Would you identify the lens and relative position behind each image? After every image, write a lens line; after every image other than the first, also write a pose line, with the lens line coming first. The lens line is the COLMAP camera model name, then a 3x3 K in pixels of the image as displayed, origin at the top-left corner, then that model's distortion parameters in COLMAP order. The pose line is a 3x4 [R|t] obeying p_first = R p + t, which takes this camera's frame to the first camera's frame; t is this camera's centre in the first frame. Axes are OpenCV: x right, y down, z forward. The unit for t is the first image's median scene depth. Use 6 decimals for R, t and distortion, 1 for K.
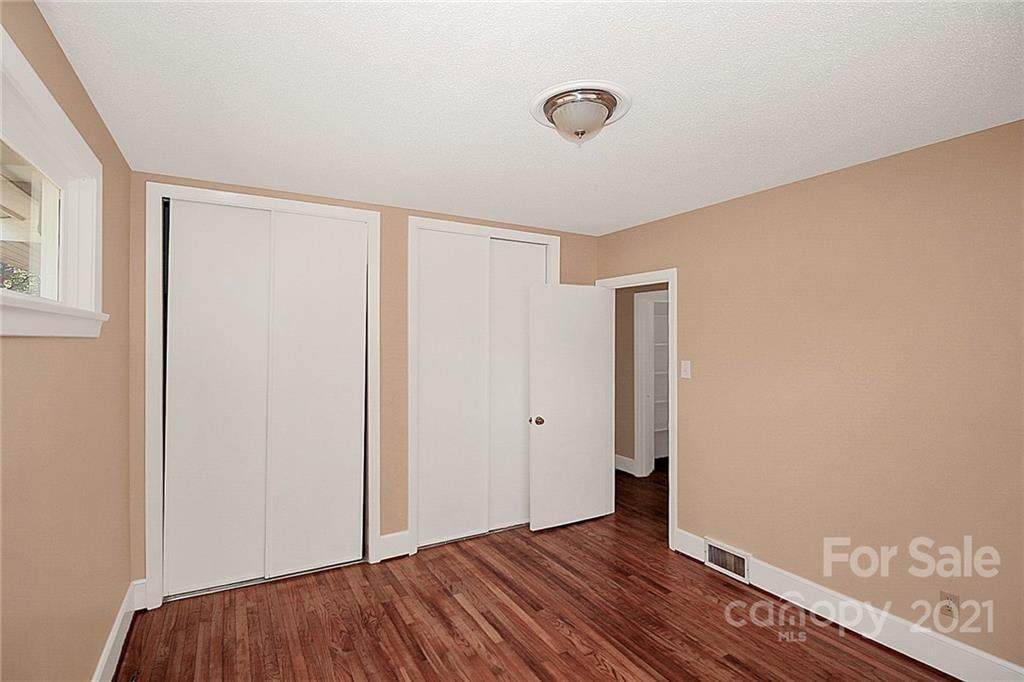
lens RADIAL K [[490.0, 0, 510.2], [0, 490.0, 339.2], [0, 0, 1]] dist [0.021165, -0.023497]
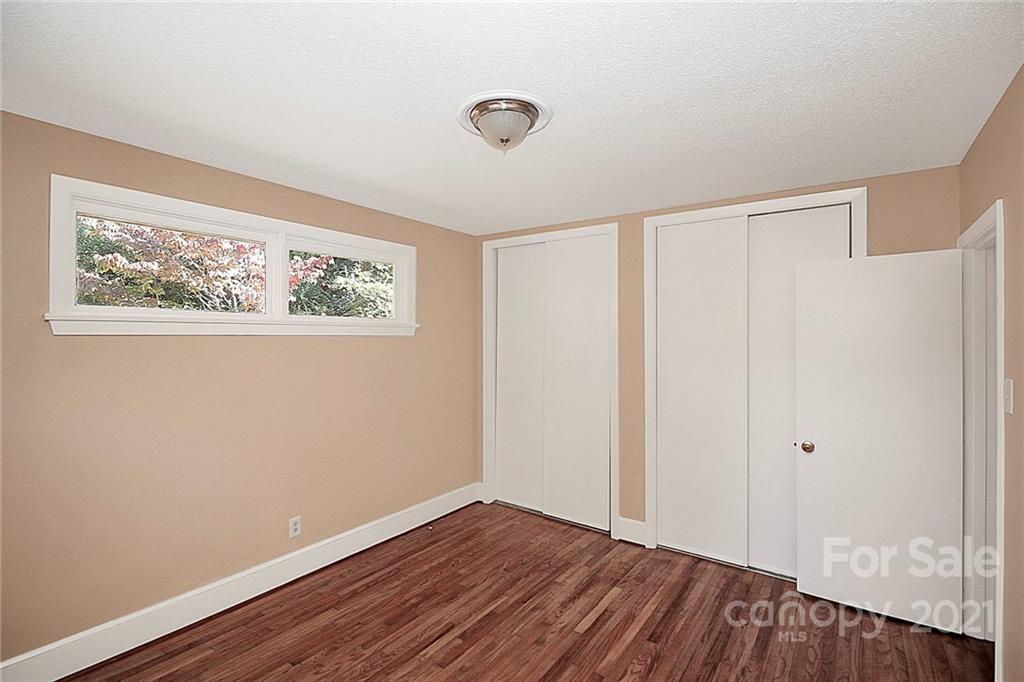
lens RADIAL K [[482.1, 0, 515.5], [0, 482.1, 335.1], [0, 0, 1]] dist [-0.003223, -0.001386]
pose [[0.418152, -0.006510, -0.908354, 0.695874], [-0.003103, 0.999958, -0.008595, 0.005702], [0.908372, 0.006413, 0.418114, 0.381033]]
